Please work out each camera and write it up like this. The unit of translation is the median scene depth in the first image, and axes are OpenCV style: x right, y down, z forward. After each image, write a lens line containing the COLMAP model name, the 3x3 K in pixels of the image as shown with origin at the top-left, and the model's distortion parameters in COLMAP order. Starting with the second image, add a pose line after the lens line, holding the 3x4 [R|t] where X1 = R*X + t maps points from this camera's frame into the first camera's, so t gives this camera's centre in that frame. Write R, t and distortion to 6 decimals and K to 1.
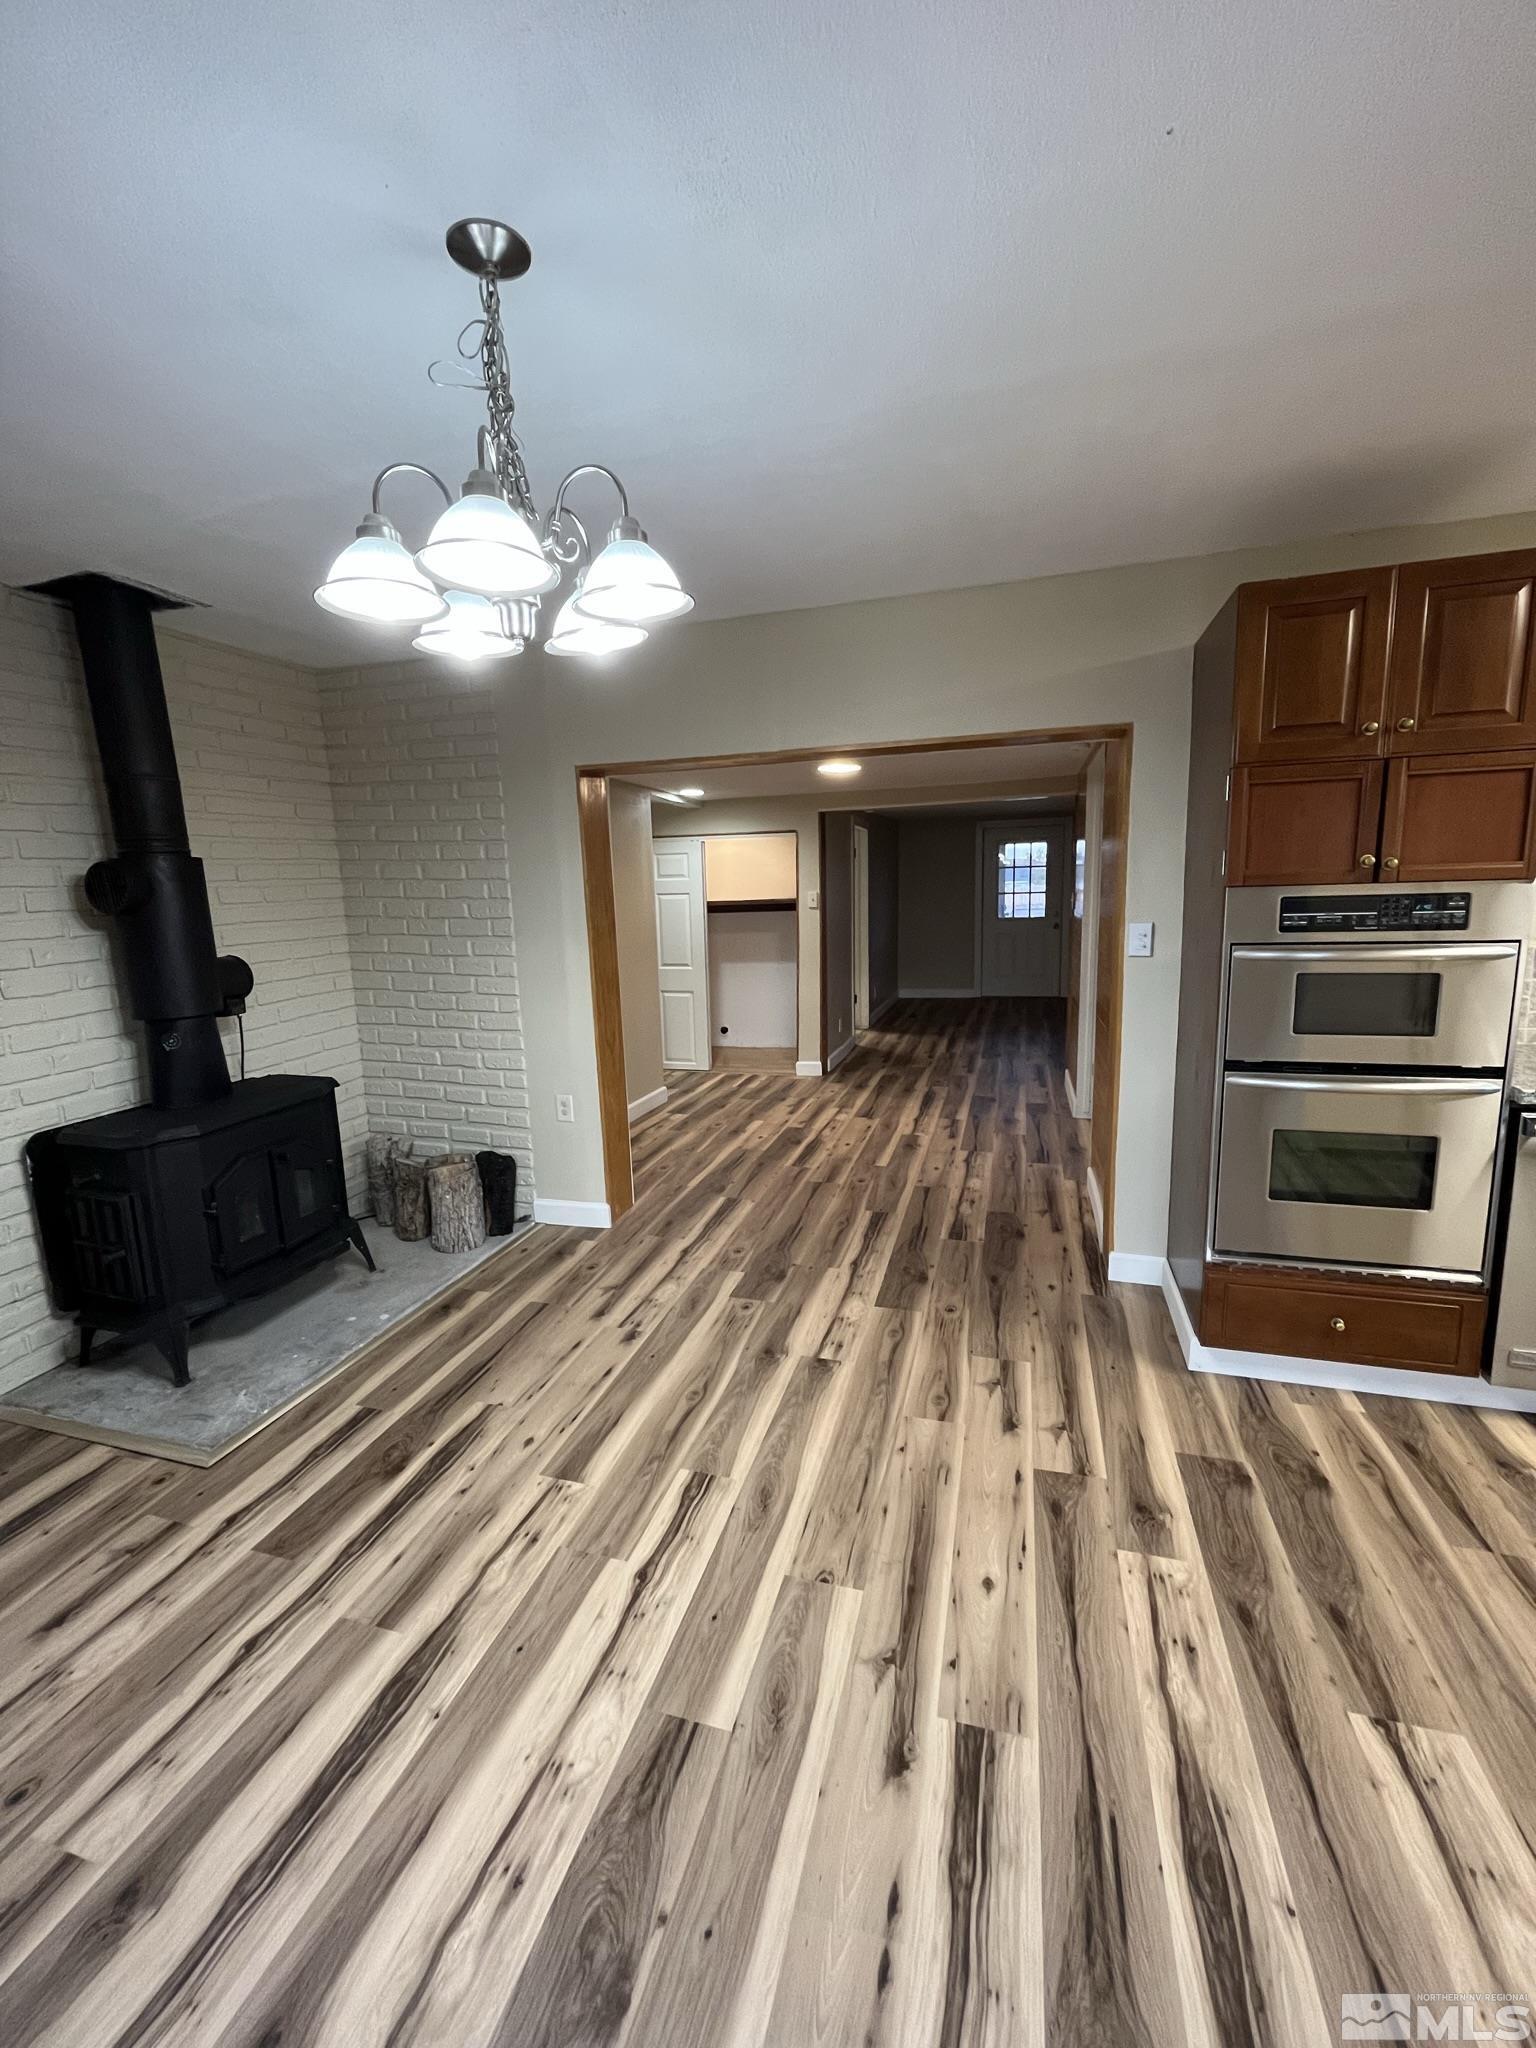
lens RADIAL K [[833.4, 0, 762.3], [0, 833.4, 1022.4], [0, 0, 1]] dist [-0.003077, -0.000302]
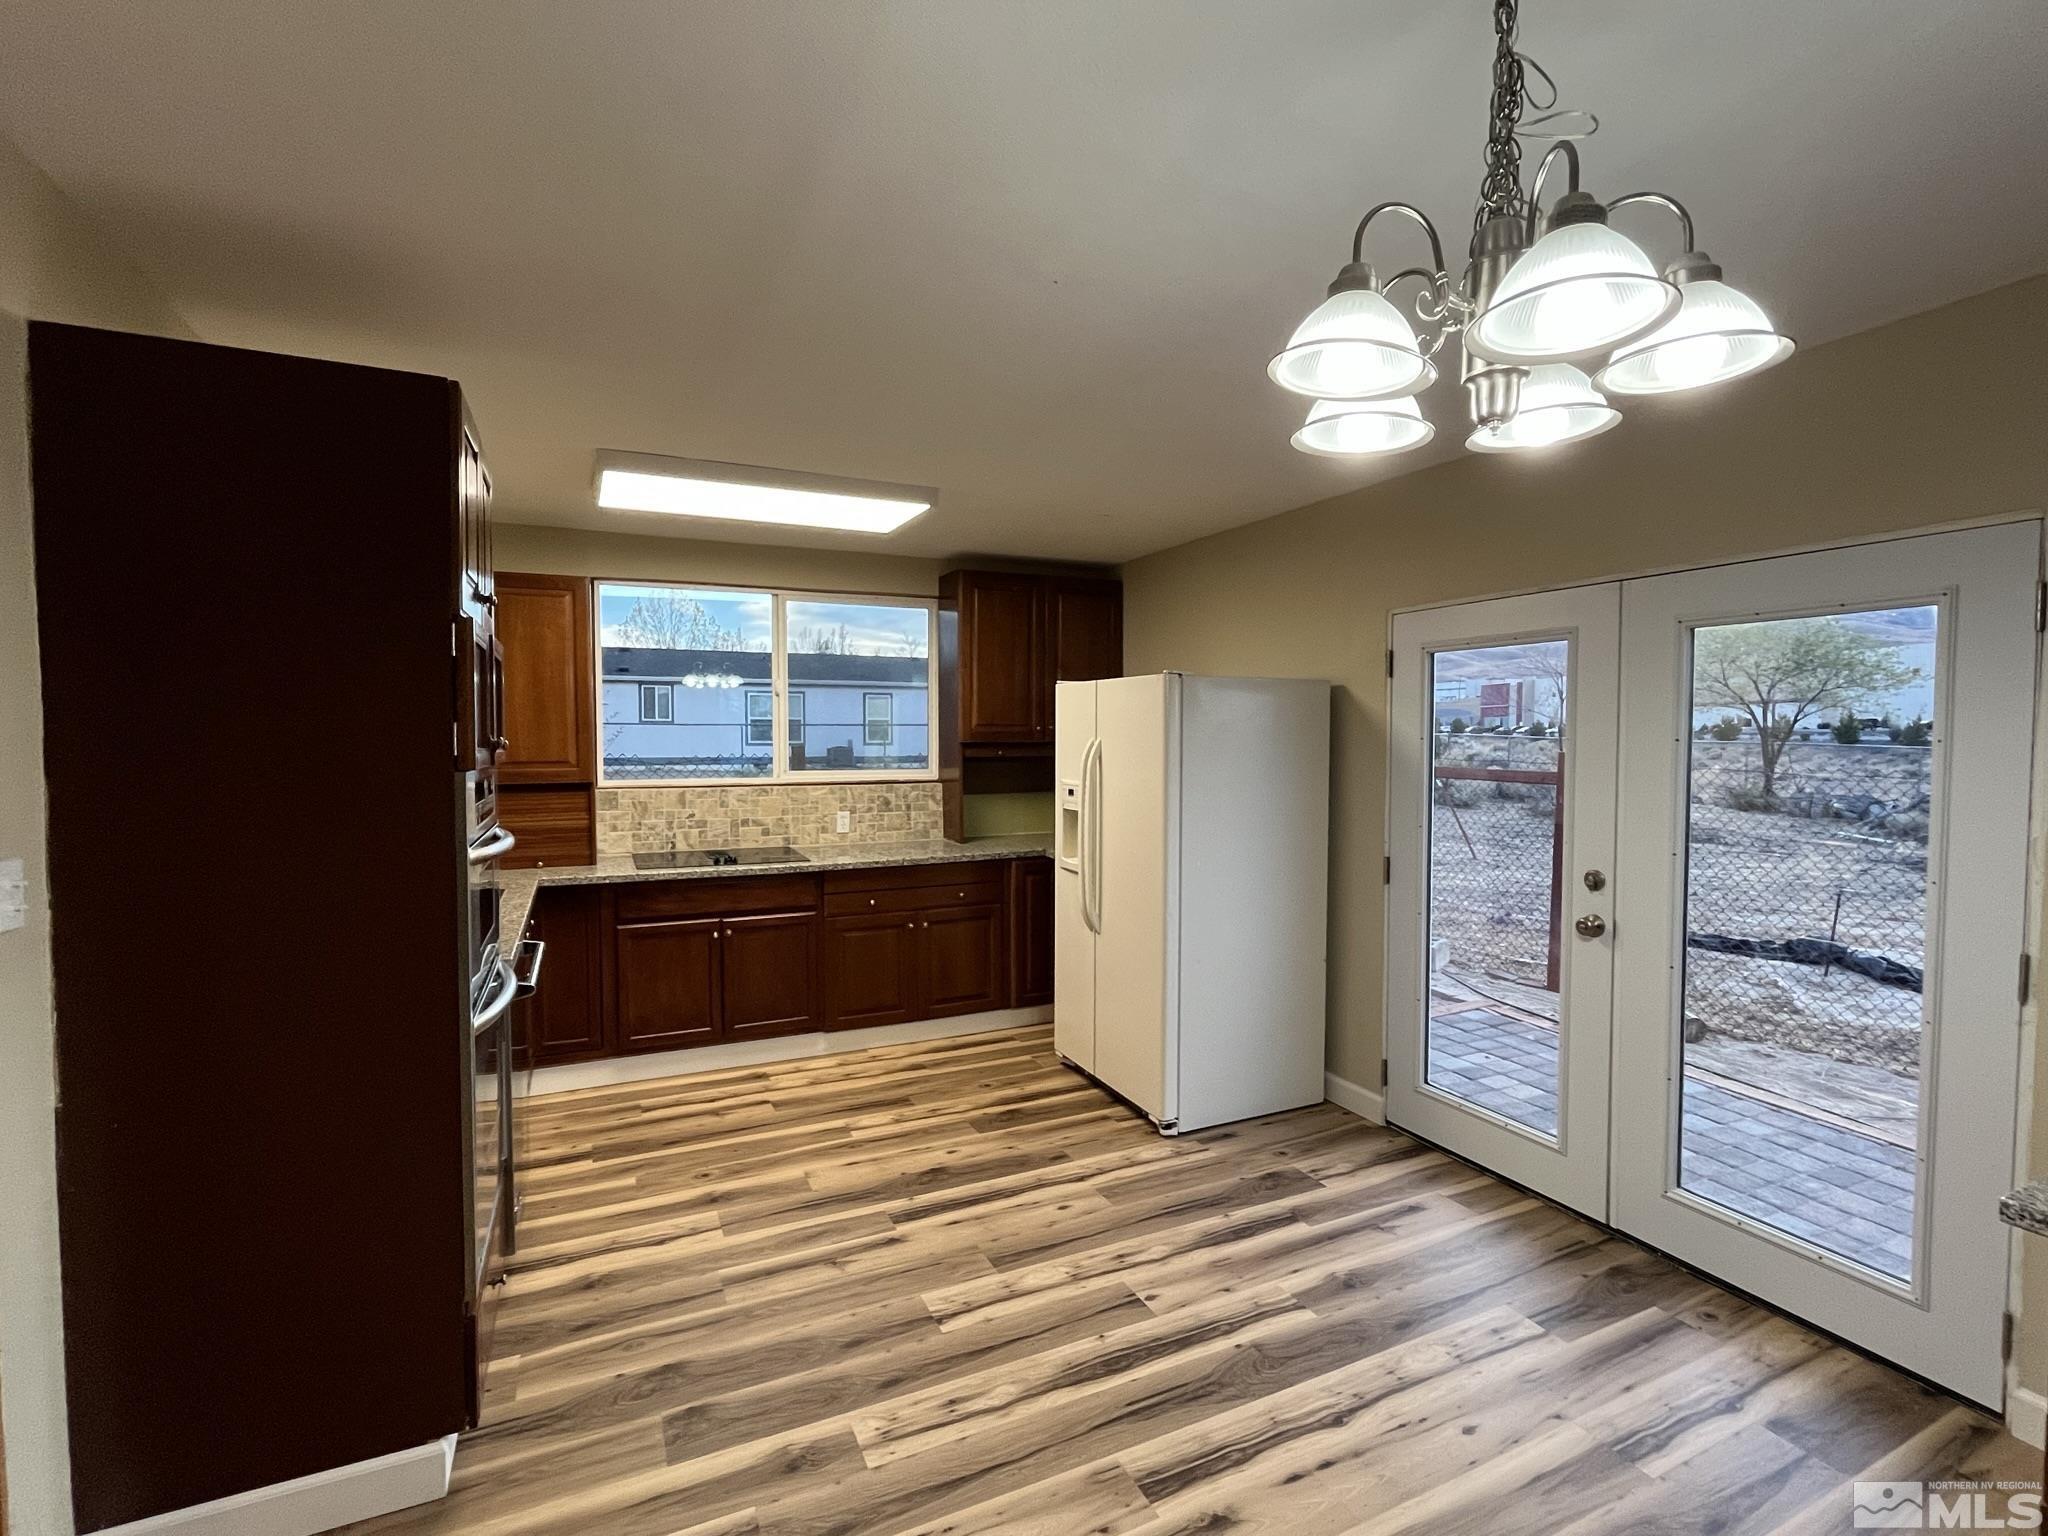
lens RADIAL K [[943.0, 0, 1021.5], [0, 943.0, 772.5], [0, 0, 1]] dist [-0.004785, 0.000797]
pose [[-0.668100, 0.004641, 0.744057, -0.416008], [0.143126, 0.982108, 0.122389, -0.204214], [-0.730176, 0.188262, -0.656811, 1.256861]]
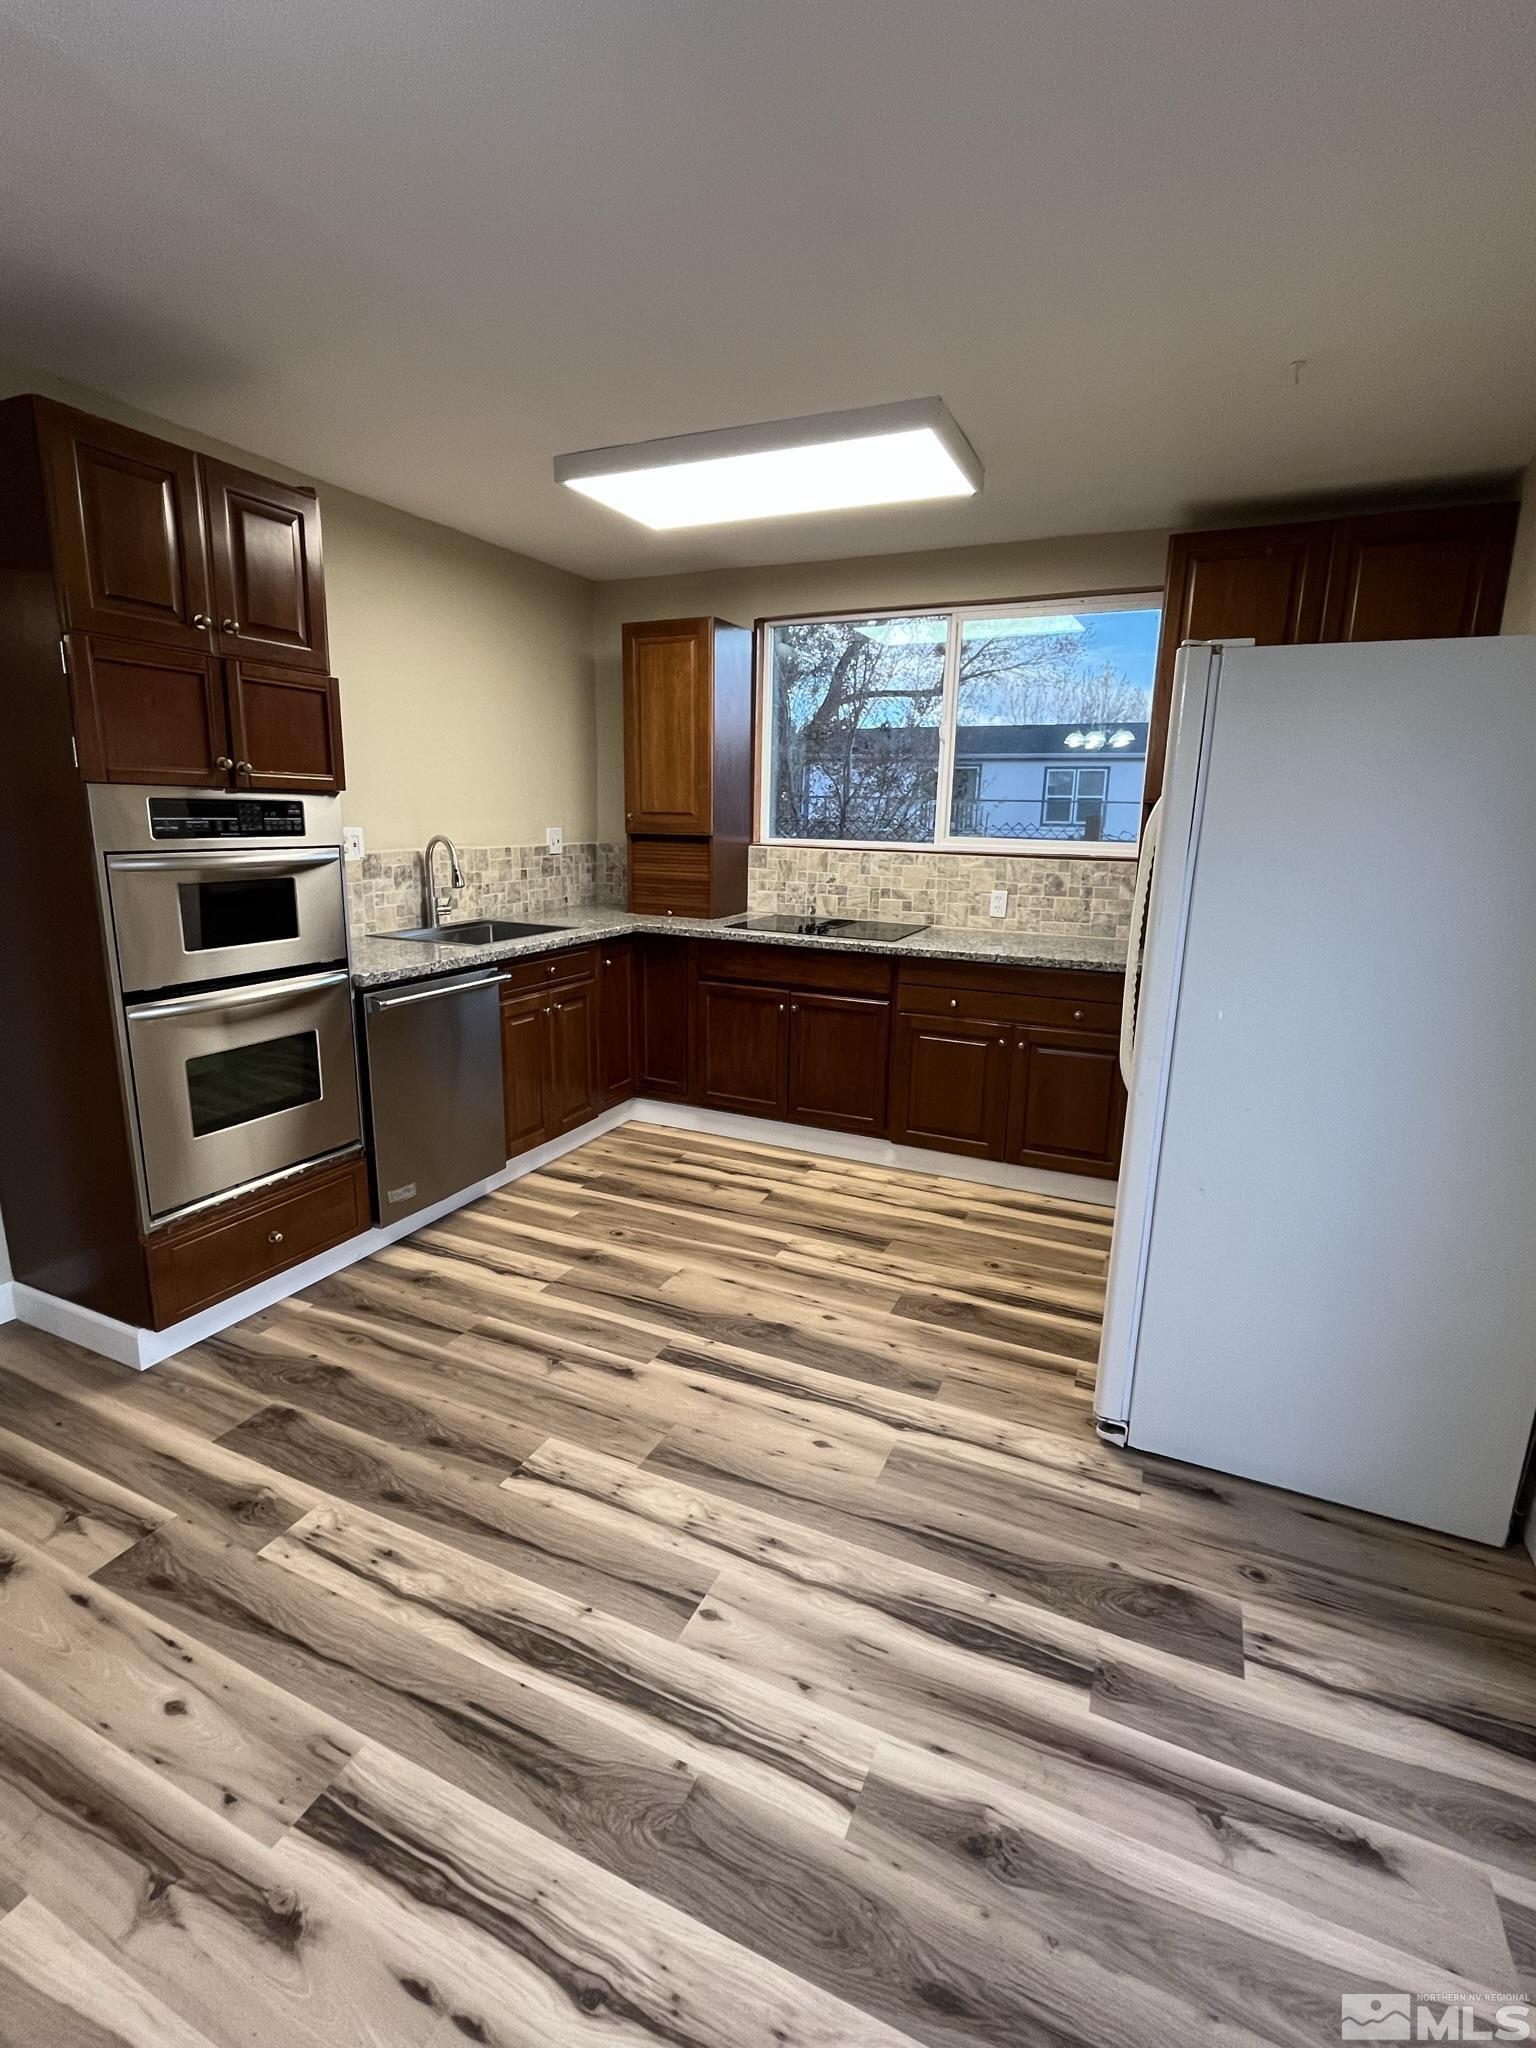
lens RADIAL K [[943.0, 0, 765.4], [0, 943.0, 1022.7], [0, 0, 1]] dist [-0.004785, 0.000797]
pose [[0.133345, -0.179656, 0.974650, -0.313140], [0.134025, 0.977667, 0.161876, 0.008679], [-0.981966, 0.109042, 0.154446, 0.242035]]
